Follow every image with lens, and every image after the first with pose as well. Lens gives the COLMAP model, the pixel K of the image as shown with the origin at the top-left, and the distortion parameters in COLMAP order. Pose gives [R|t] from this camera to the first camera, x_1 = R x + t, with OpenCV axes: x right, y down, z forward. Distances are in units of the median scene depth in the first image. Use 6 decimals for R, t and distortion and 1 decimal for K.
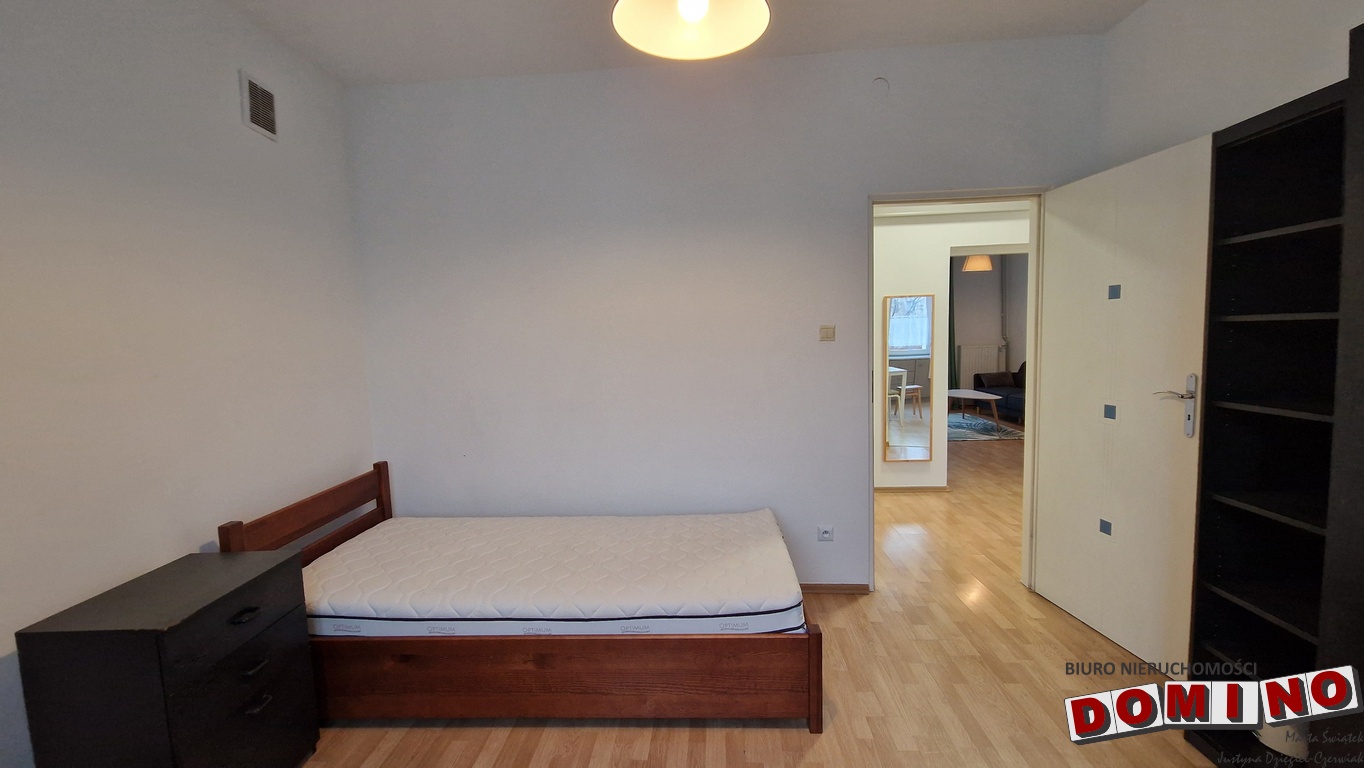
lens RADIAL K [[551.4, 0, 670.4], [0, 551.4, 376.0], [0, 0, 1]] dist [-0.002797, -0.001241]
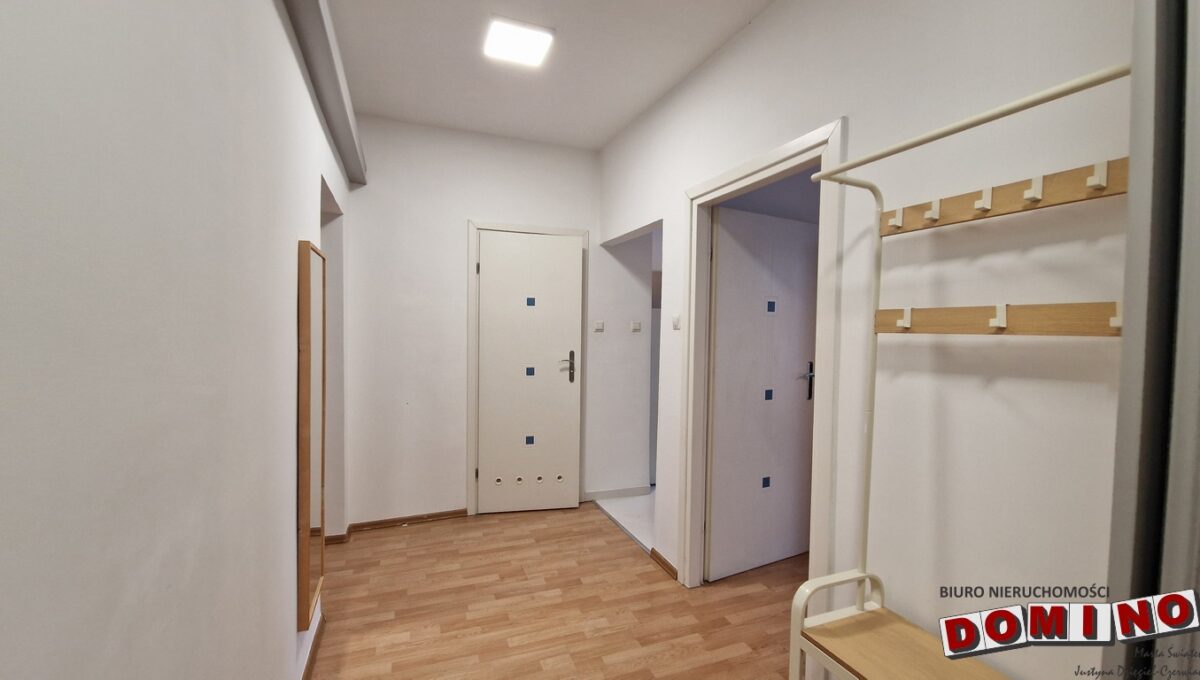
lens RADIAL K [[491.2, 0, 596.3], [0, 491.2, 343.7], [0, 0, 1]] dist [-0.001164, -0.000048]
pose [[-0.452158, 0.000263, 0.891938, -0.051097], [0.055606, 0.998063, 0.027895, -0.070149], [-0.890203, 0.062210, -0.451297, 1.146151]]
